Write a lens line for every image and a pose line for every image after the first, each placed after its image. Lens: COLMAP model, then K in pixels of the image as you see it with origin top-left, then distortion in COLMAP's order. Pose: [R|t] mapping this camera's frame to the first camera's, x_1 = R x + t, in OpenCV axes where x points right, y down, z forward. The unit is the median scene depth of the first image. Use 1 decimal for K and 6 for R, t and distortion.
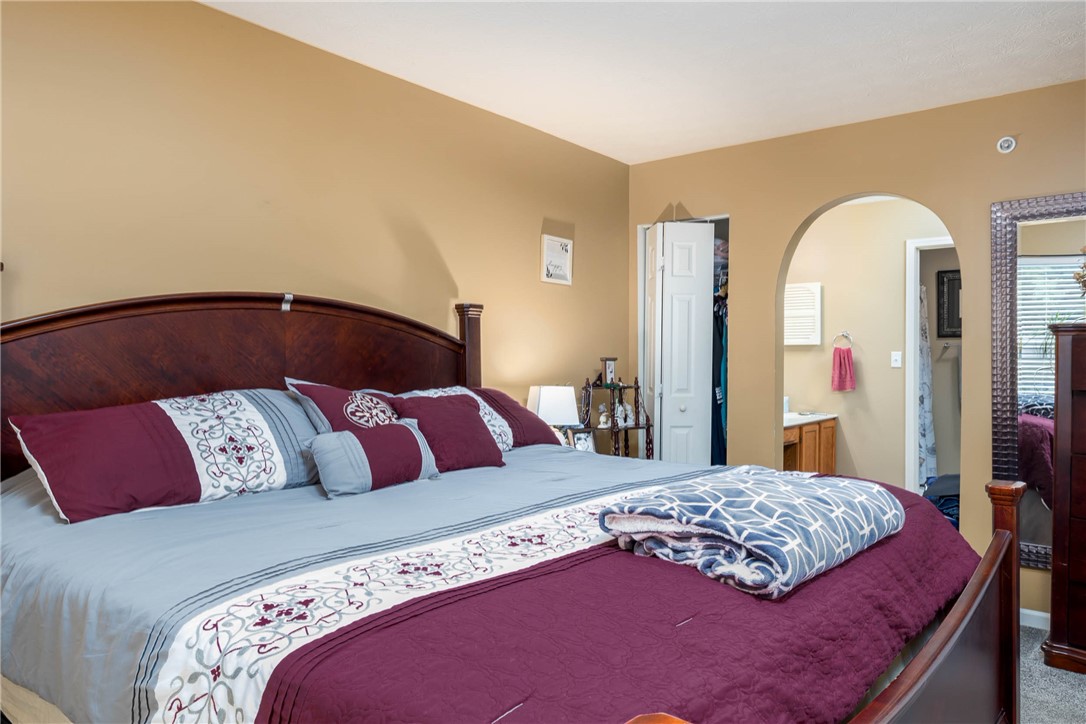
lens RADIAL K [[732.3, 0, 544.9], [0, 732.3, 361.2], [0, 0, 1]] dist [-0.004675, -0.005019]
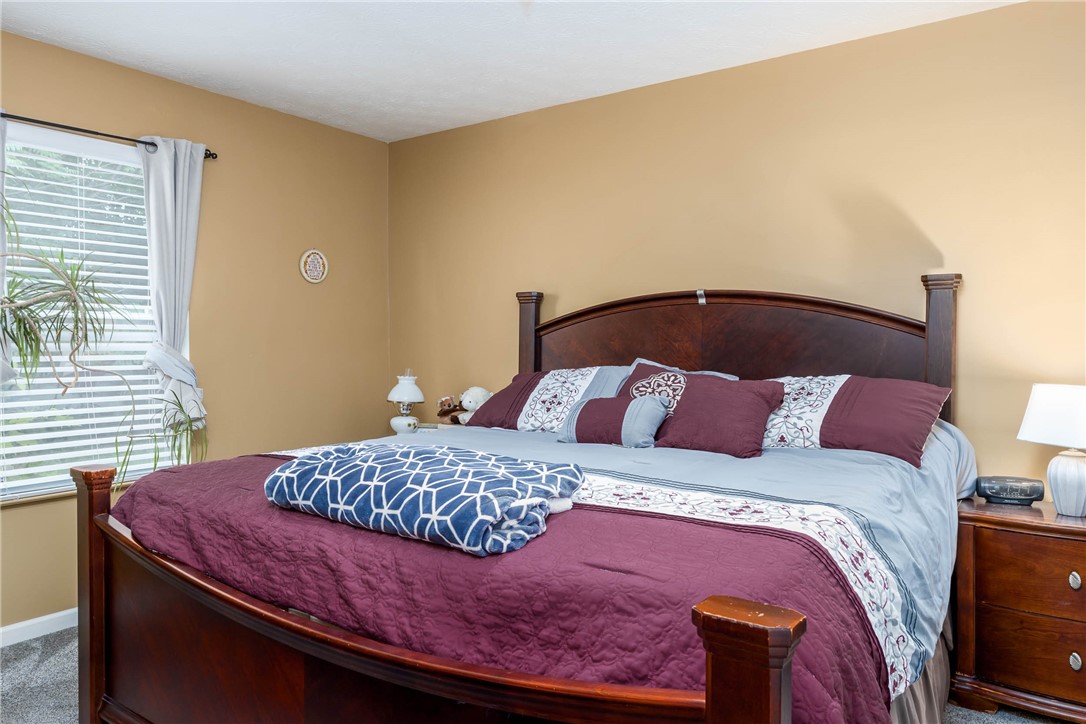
lens RADIAL K [[732.3, 0, 544.4], [0, 732.3, 358.6], [0, 0, 1]] dist [-0.004675, -0.005019]
pose [[0.057757, 0.022929, -0.998067, 0.834311], [-0.003467, 0.999735, 0.022766, -0.005946], [0.998325, 0.002146, 0.057821, 0.672001]]
